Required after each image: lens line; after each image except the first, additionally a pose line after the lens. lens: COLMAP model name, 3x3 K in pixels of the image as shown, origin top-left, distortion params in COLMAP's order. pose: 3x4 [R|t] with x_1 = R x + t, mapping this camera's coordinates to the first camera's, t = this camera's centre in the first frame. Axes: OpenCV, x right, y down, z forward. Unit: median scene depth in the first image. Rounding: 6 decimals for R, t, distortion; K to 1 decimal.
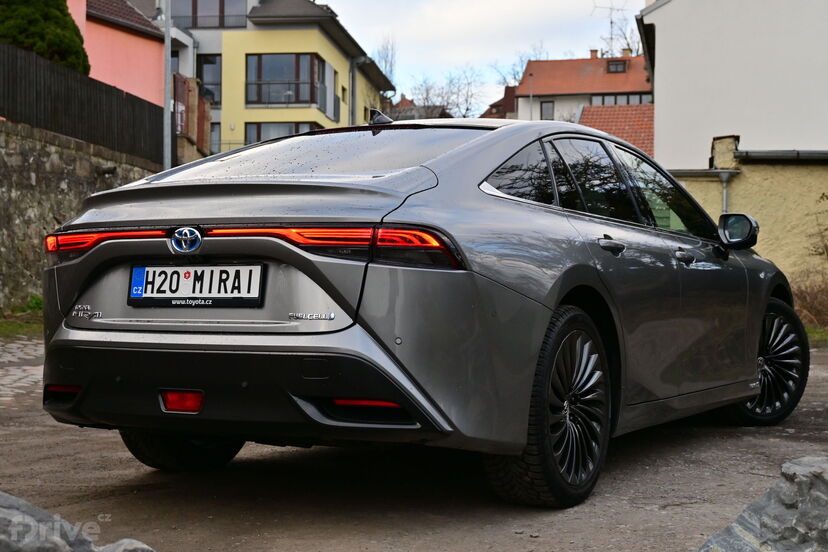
lens RADIAL K [[1319.0, 0, 416.0], [0, 1319.0, 274.8], [0, 0, 1]] dist [-0.014435, 0.000000]
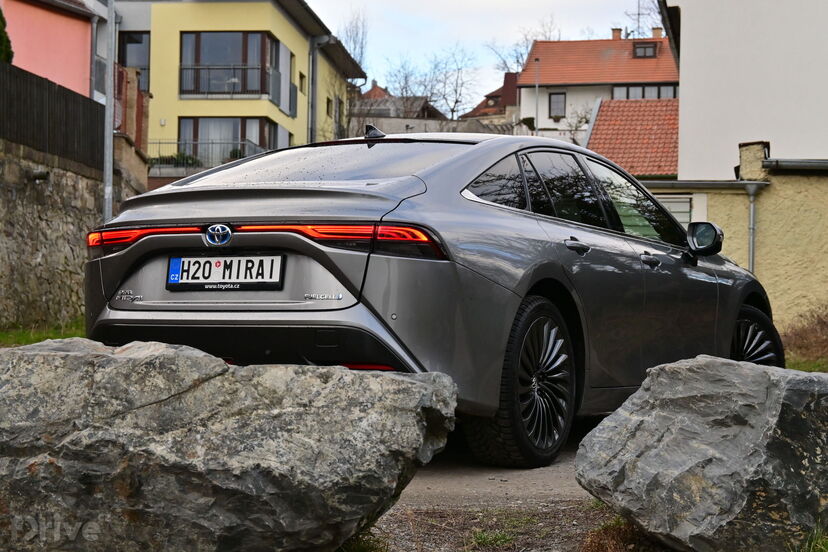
lens RADIAL K [[1785.3, 0, 413.4], [0, 1785.3, 276.6], [0, 0, 1]] dist [-0.070403, 0.000000]
pose [[0.999856, 0.008187, 0.014889, -0.013441], [-0.007829, 0.999682, -0.023989, 0.034584], [-0.015080, 0.023869, 0.999601, -0.443002]]
